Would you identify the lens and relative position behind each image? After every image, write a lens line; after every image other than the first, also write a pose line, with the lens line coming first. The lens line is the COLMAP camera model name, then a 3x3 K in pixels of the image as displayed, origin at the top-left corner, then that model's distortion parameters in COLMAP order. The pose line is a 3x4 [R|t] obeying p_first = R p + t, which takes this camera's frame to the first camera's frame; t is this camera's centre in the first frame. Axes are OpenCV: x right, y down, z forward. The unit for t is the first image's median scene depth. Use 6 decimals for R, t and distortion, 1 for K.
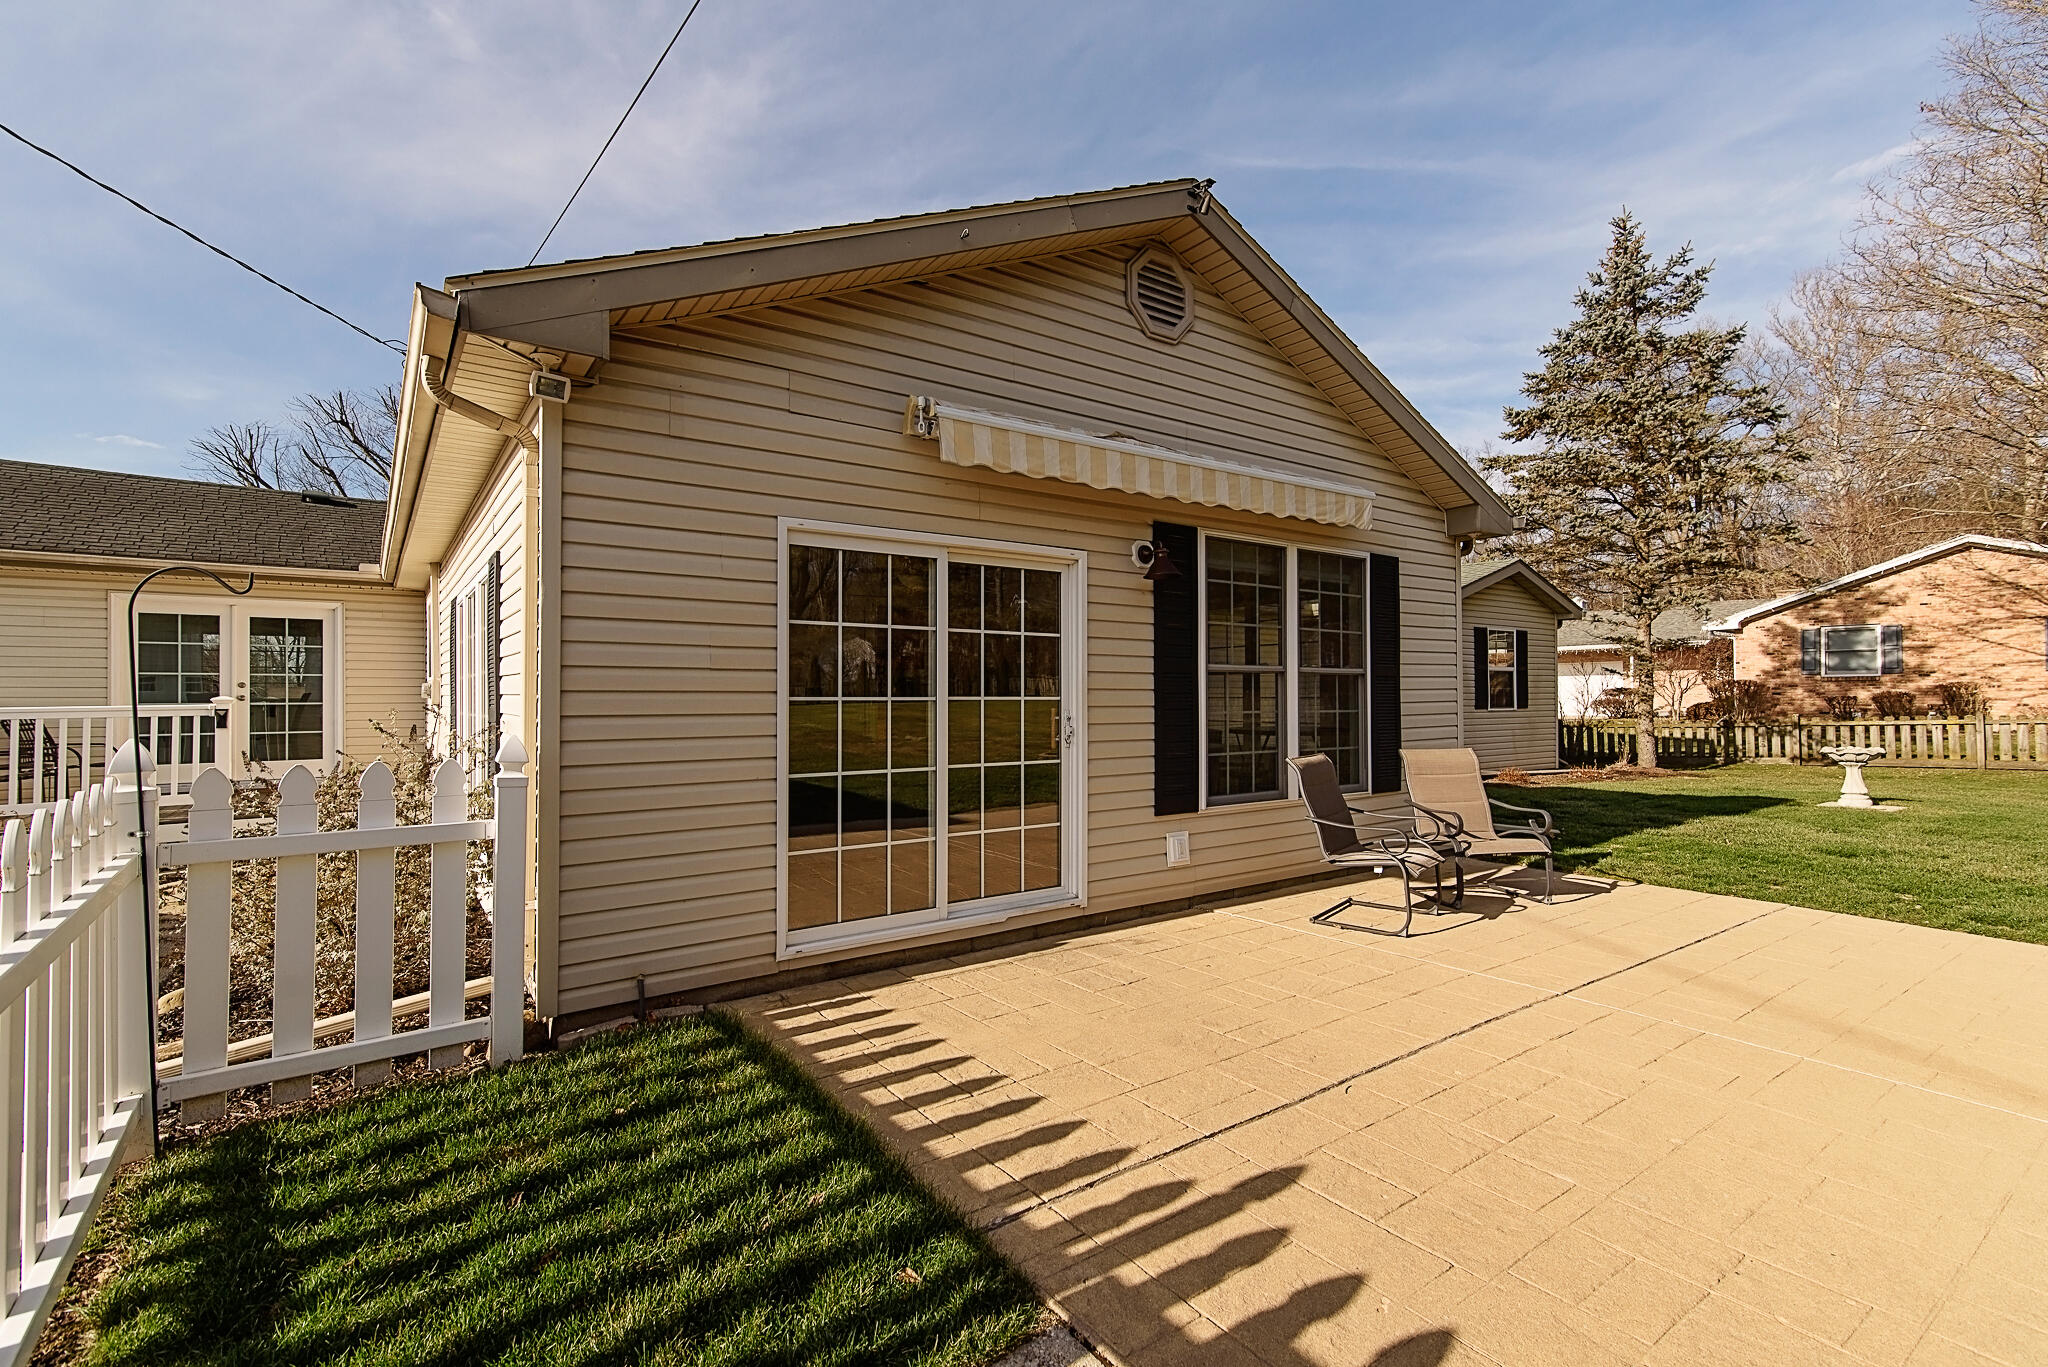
lens RADIAL K [[929.9, 0, 1024.4], [0, 929.9, 682.8], [0, 0, 1]] dist [-0.002718, 0.000037]
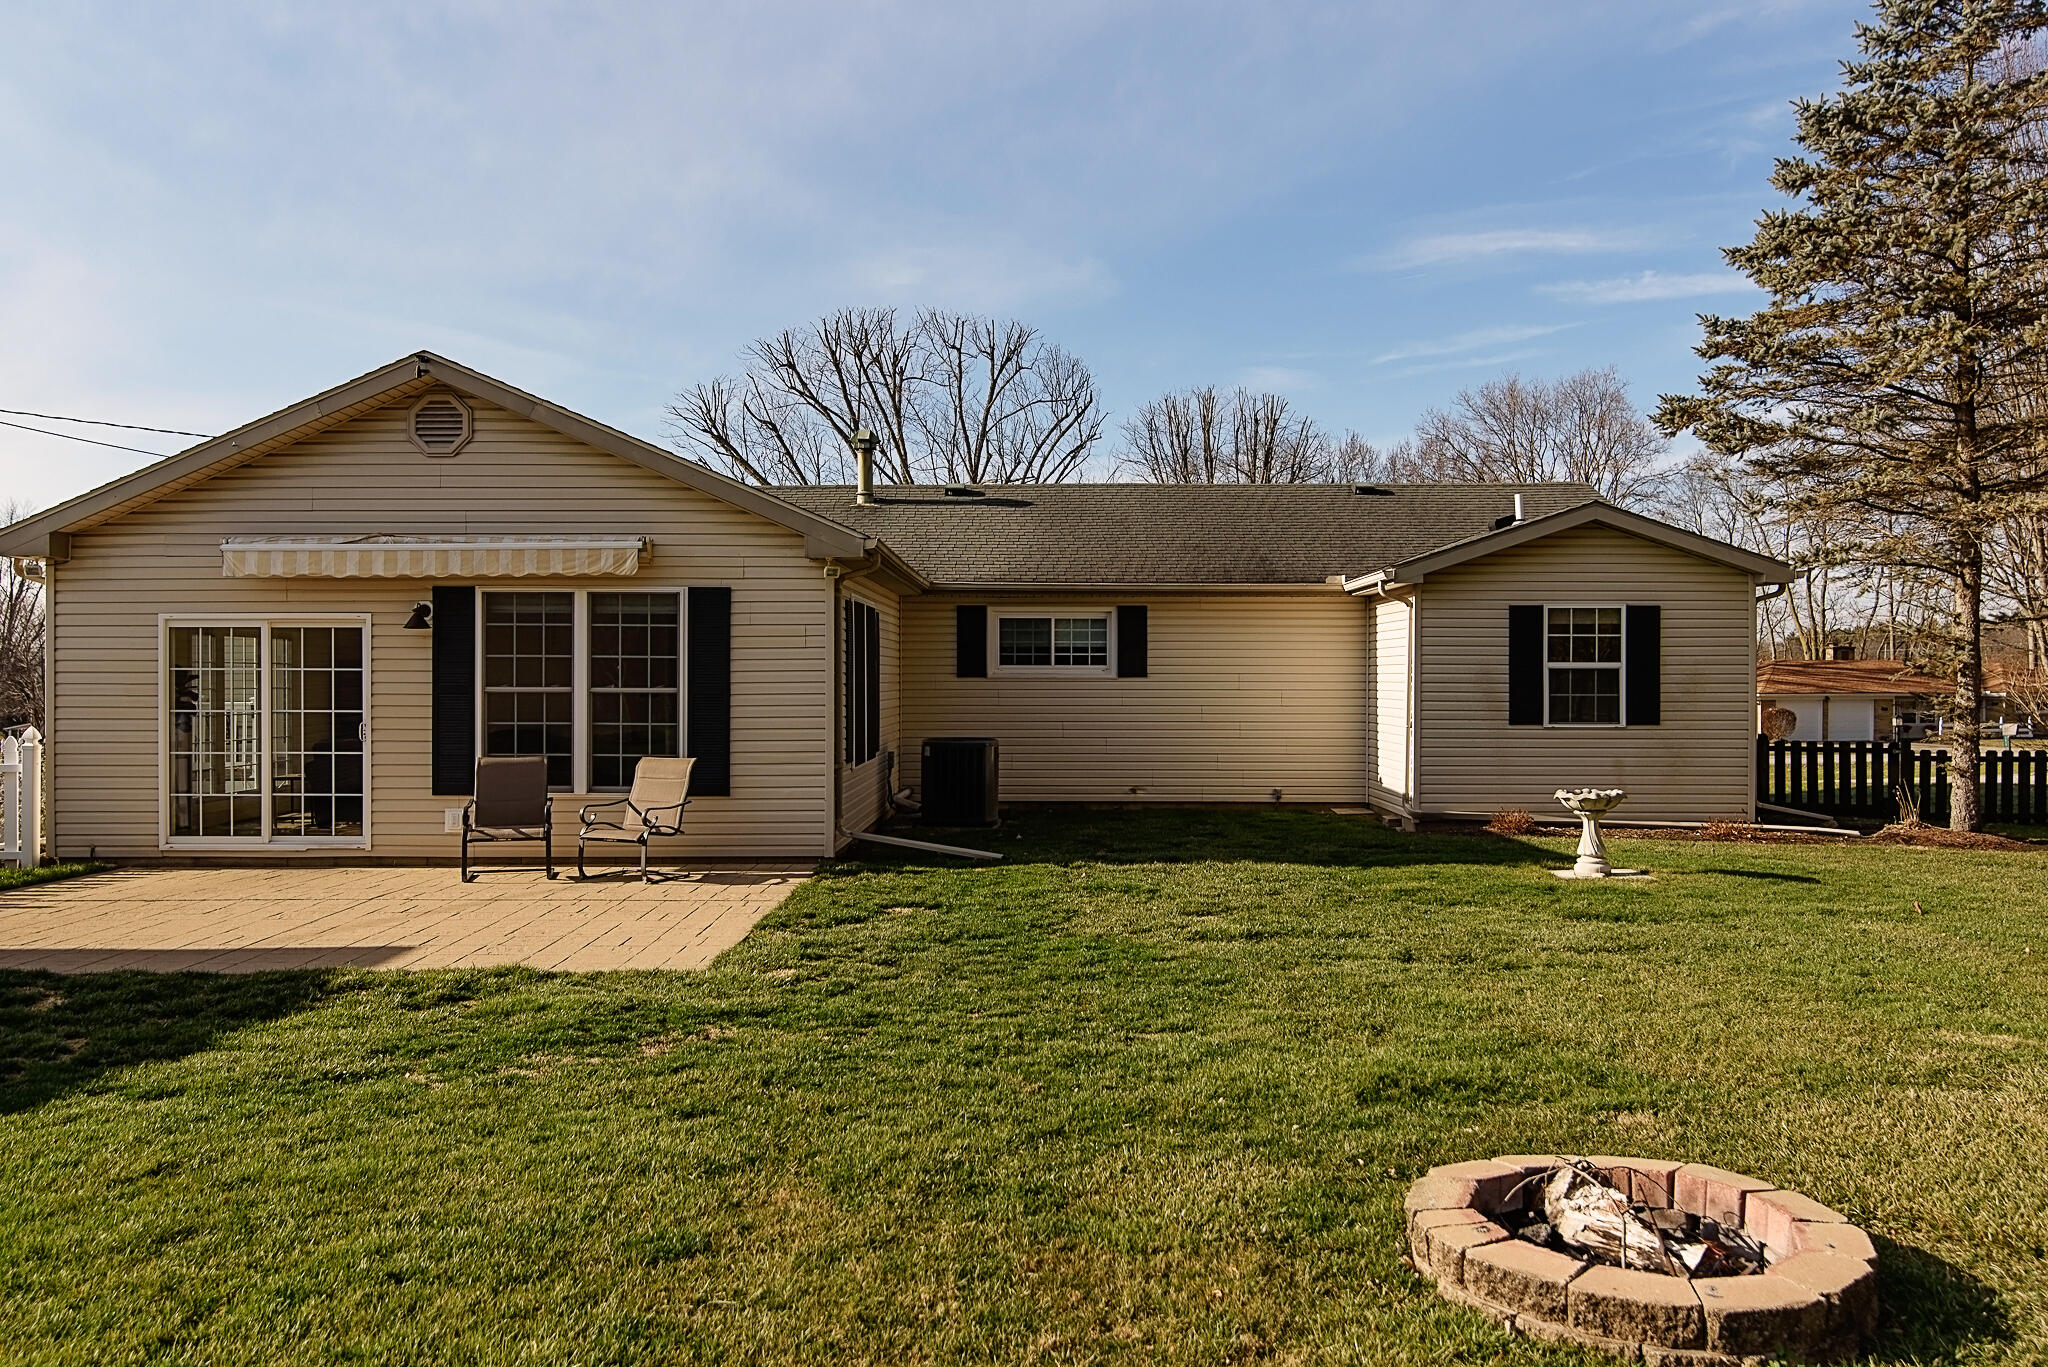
lens RADIAL K [[1668.8, 0, 1023.3], [0, 1668.8, 687.0], [0, 0, 1]] dist [0.007890, -0.001796]
pose [[0.797976, 0.003332, -0.602680, 2.468263], [0.003499, 0.999942, 0.010161, -0.046424], [0.602679, -0.010217, 0.797918, -0.500862]]
